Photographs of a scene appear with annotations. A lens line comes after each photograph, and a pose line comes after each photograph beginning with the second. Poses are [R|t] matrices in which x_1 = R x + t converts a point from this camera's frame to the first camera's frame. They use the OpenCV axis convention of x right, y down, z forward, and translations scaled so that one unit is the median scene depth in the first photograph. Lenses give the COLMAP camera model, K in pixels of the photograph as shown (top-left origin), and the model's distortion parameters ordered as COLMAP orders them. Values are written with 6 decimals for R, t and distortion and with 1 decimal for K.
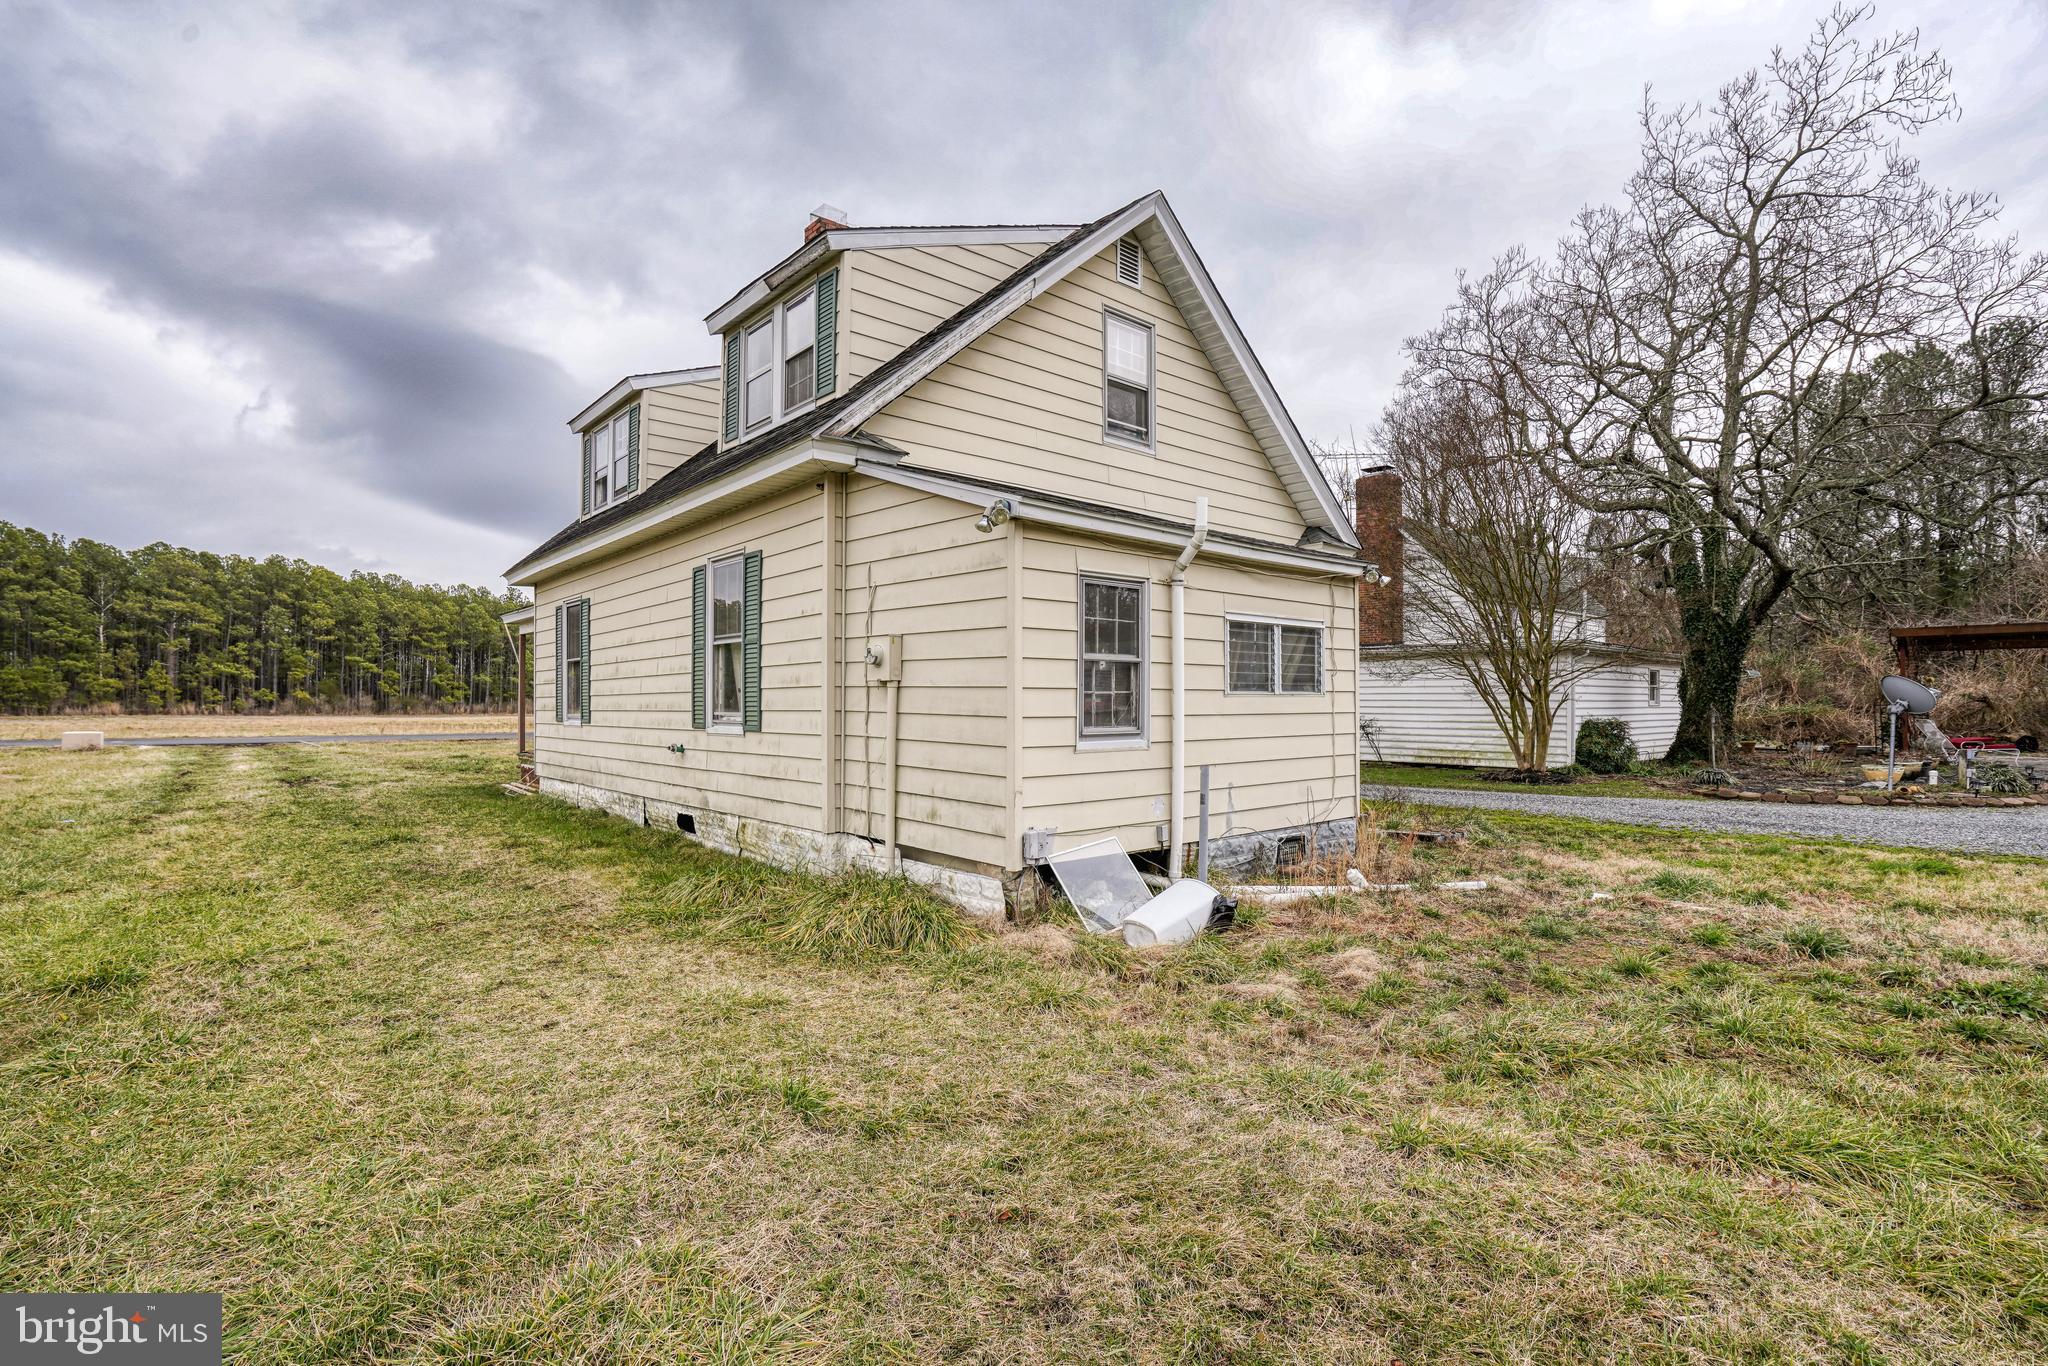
lens RADIAL K [[952.1, 0, 1026.1], [0, 952.1, 669.0], [0, 0, 1]] dist [-0.030965, 0.000759]
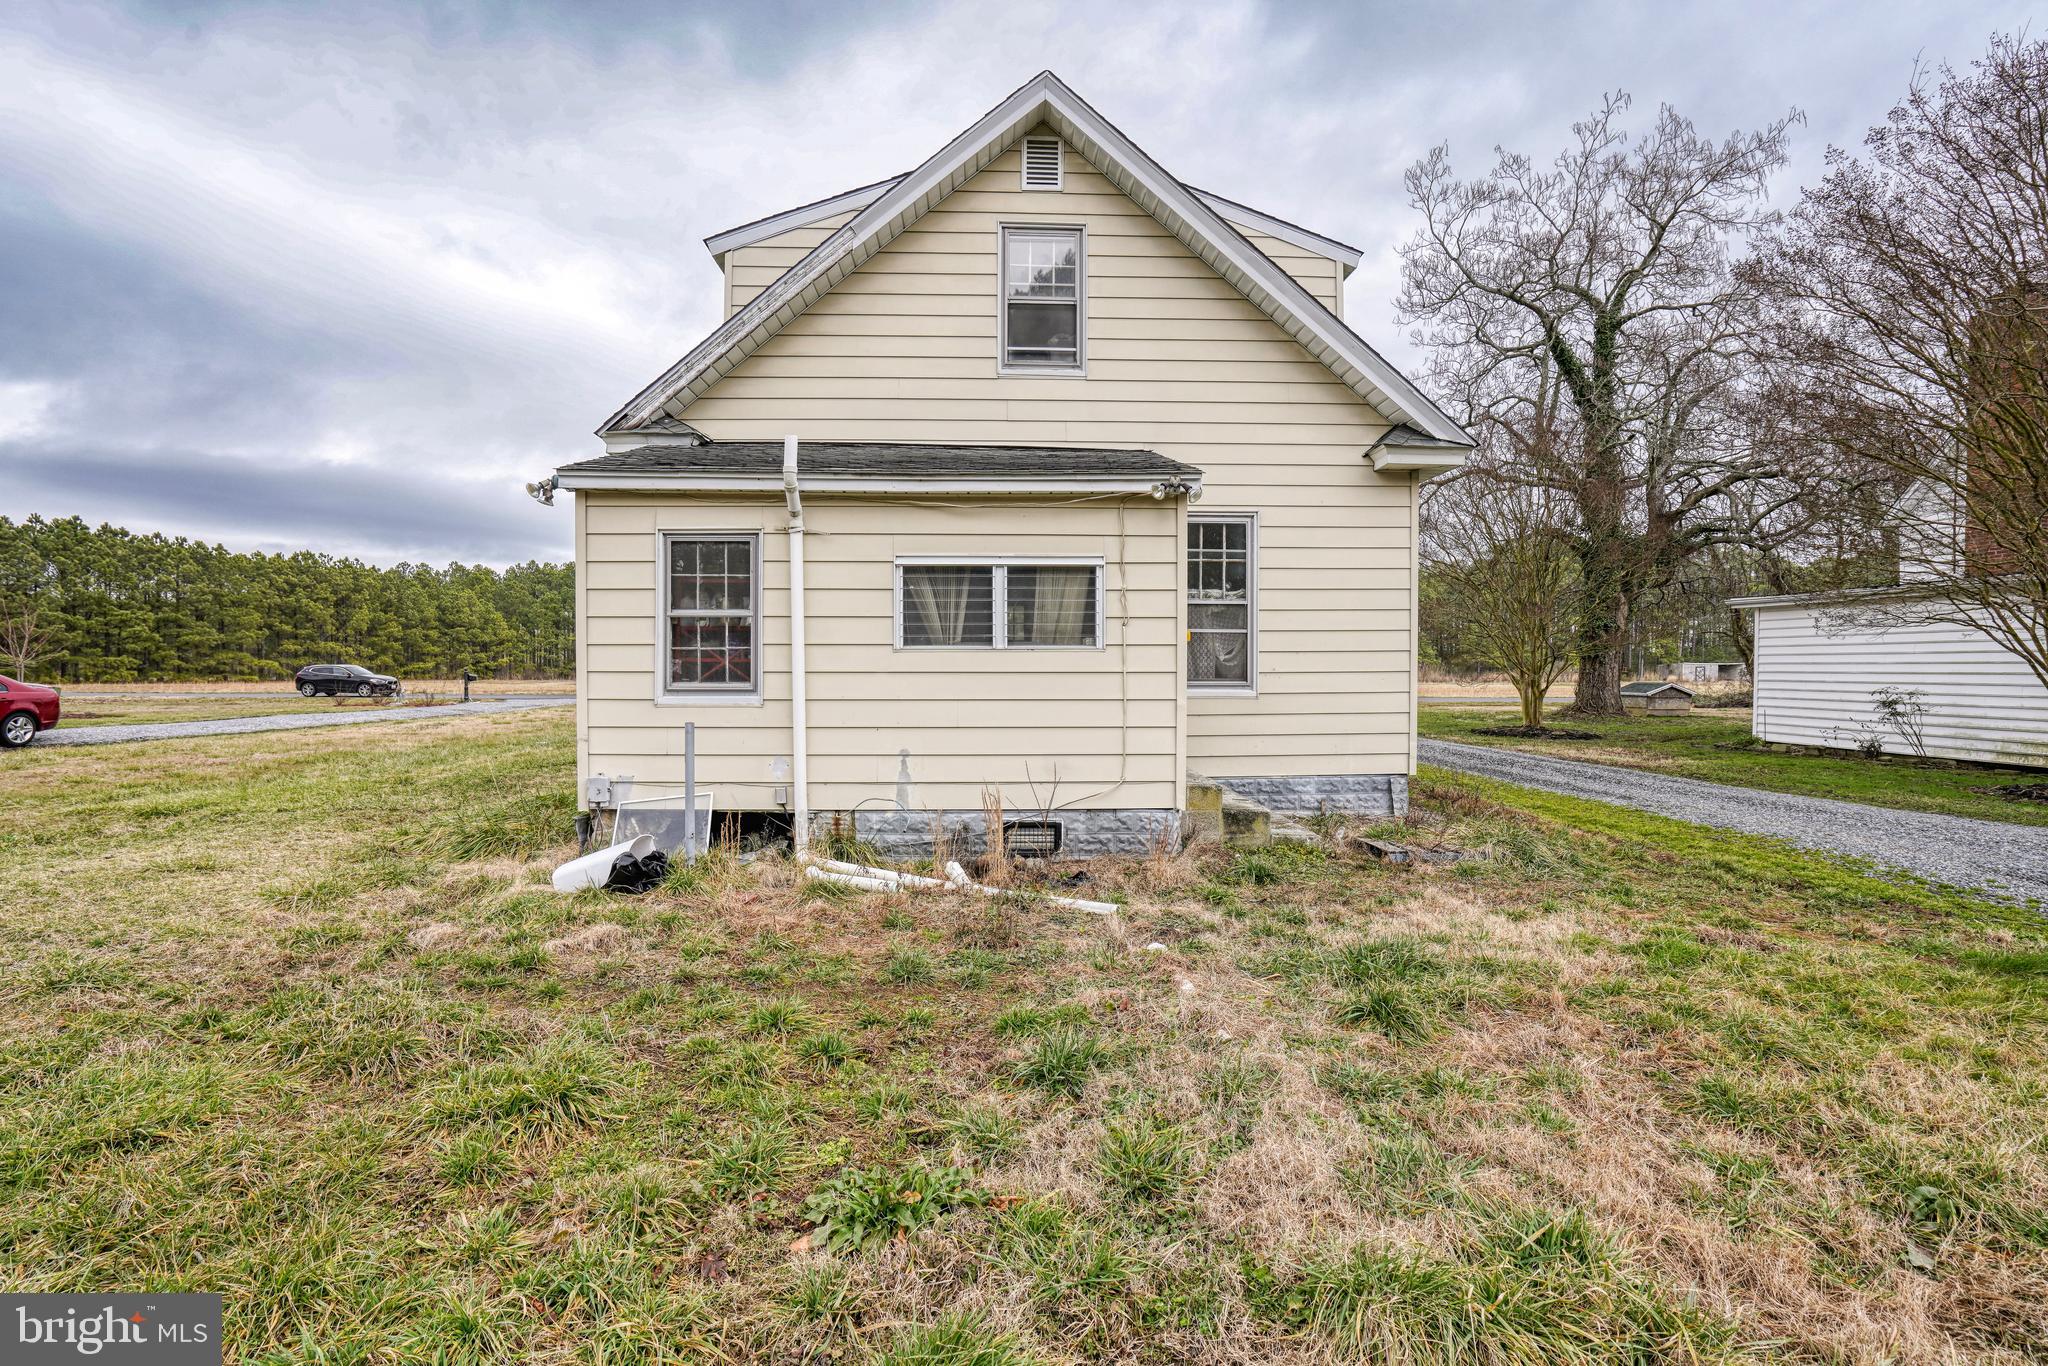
lens RADIAL K [[955.5, 0, 1009.5], [0, 955.5, 680.4], [0, 0, 1]] dist [-0.055907, 0.020592]
pose [[0.780639, 0.004549, -0.624965, 0.620493], [0.022135, 0.999145, 0.034921, 0.019566], [0.624590, -0.041095, 0.779871, 0.272183]]
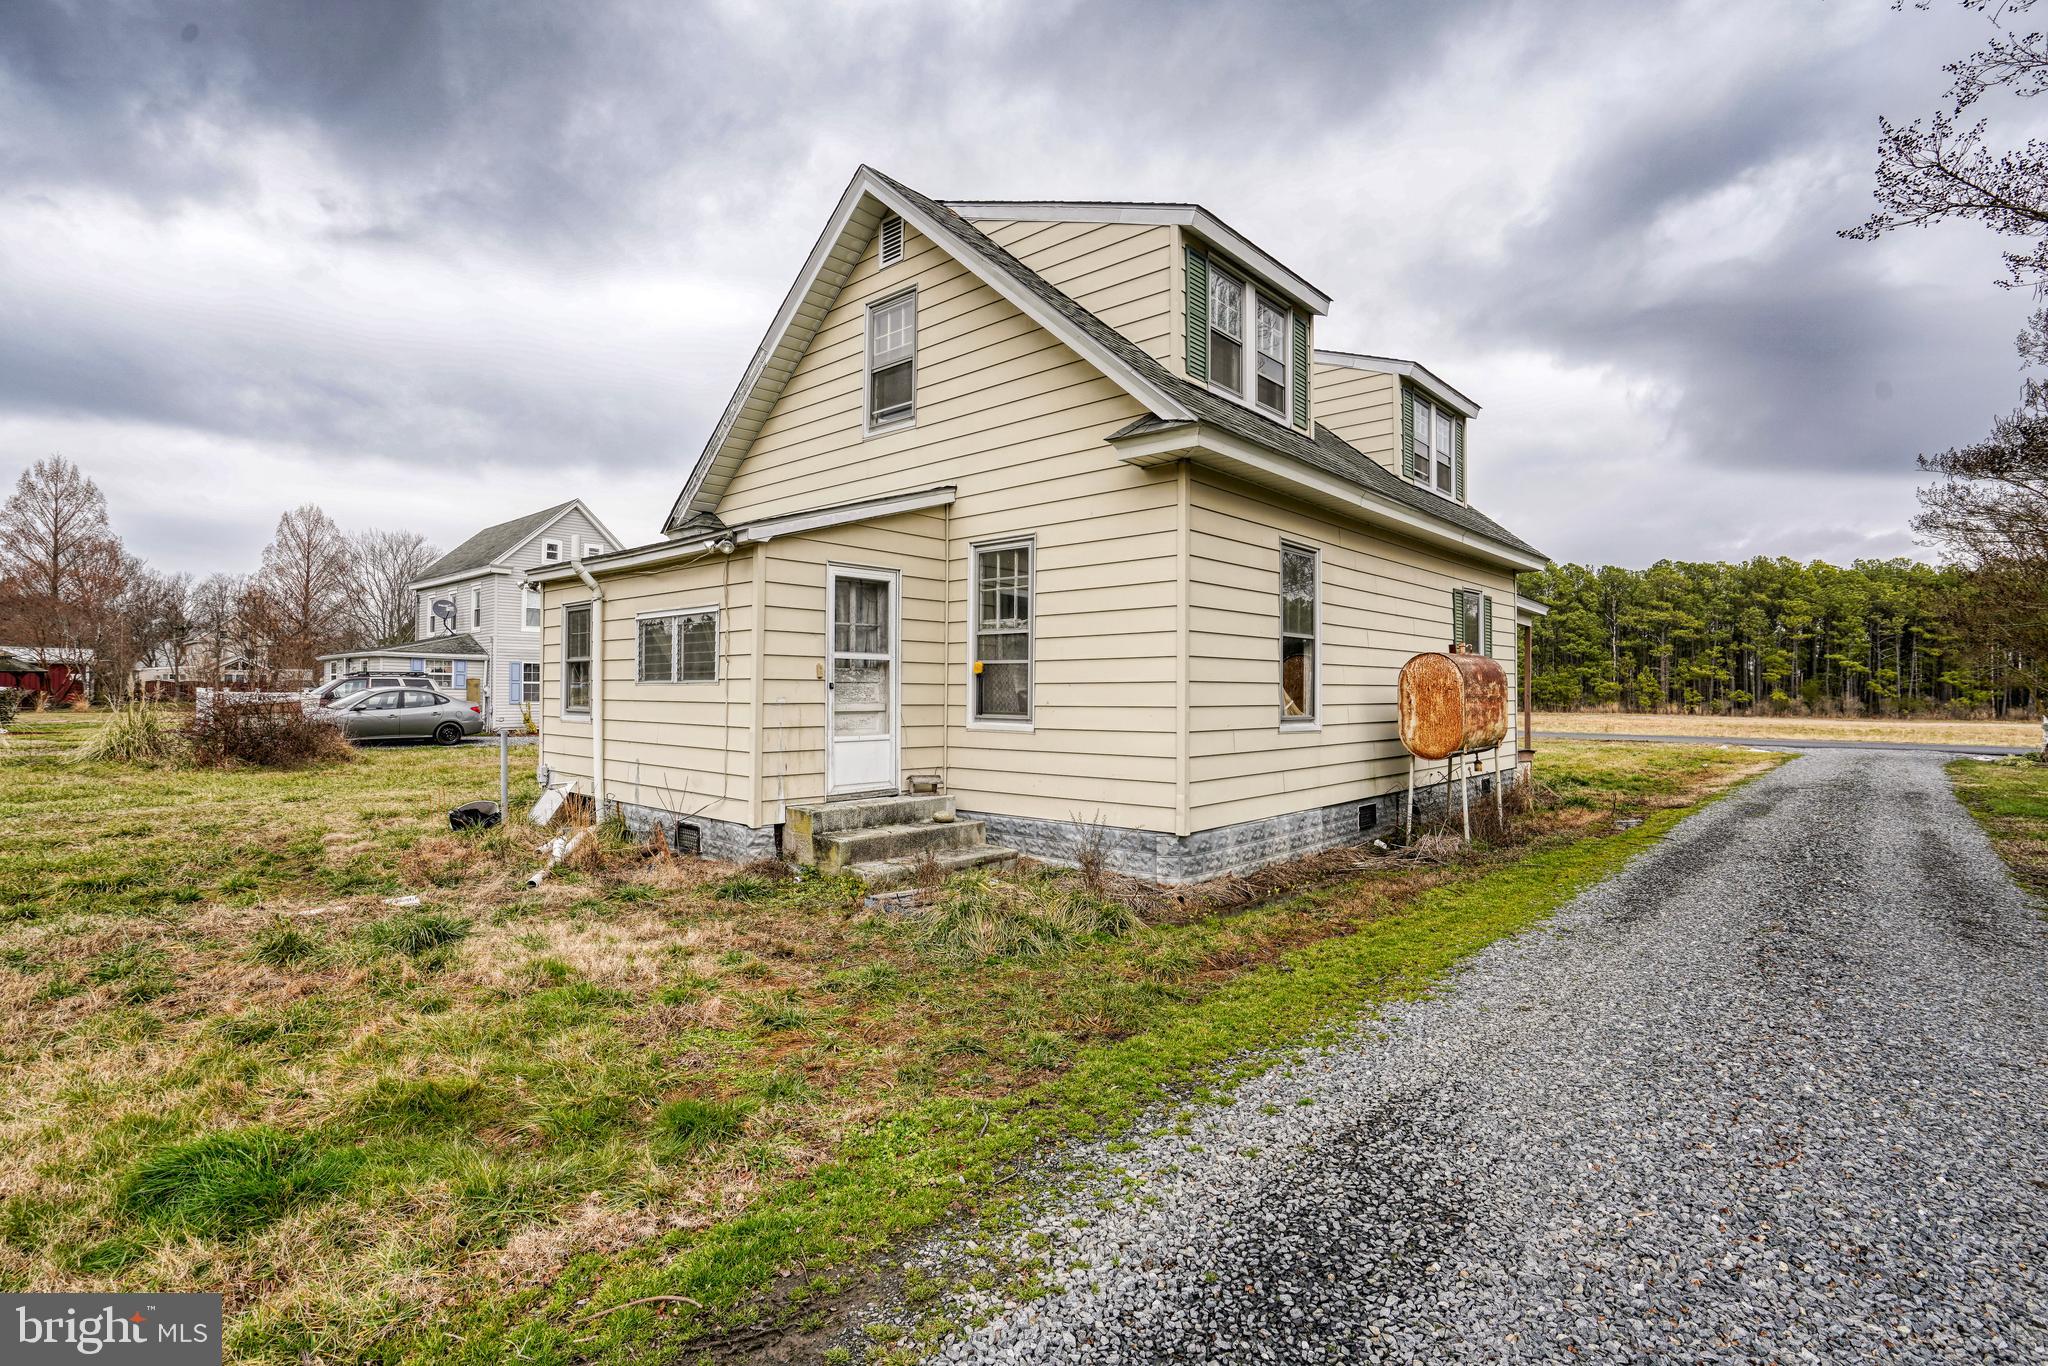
lens RADIAL K [[955.5, 0, 1009.5], [0, 955.5, 680.4], [0, 0, 1]] dist [-0.055907, 0.020592]
pose [[0.114002, -0.014671, -0.993372, 1.051940], [0.024366, 0.999631, -0.011967, 0.035312], [0.993182, -0.022840, 0.114317, 0.973906]]
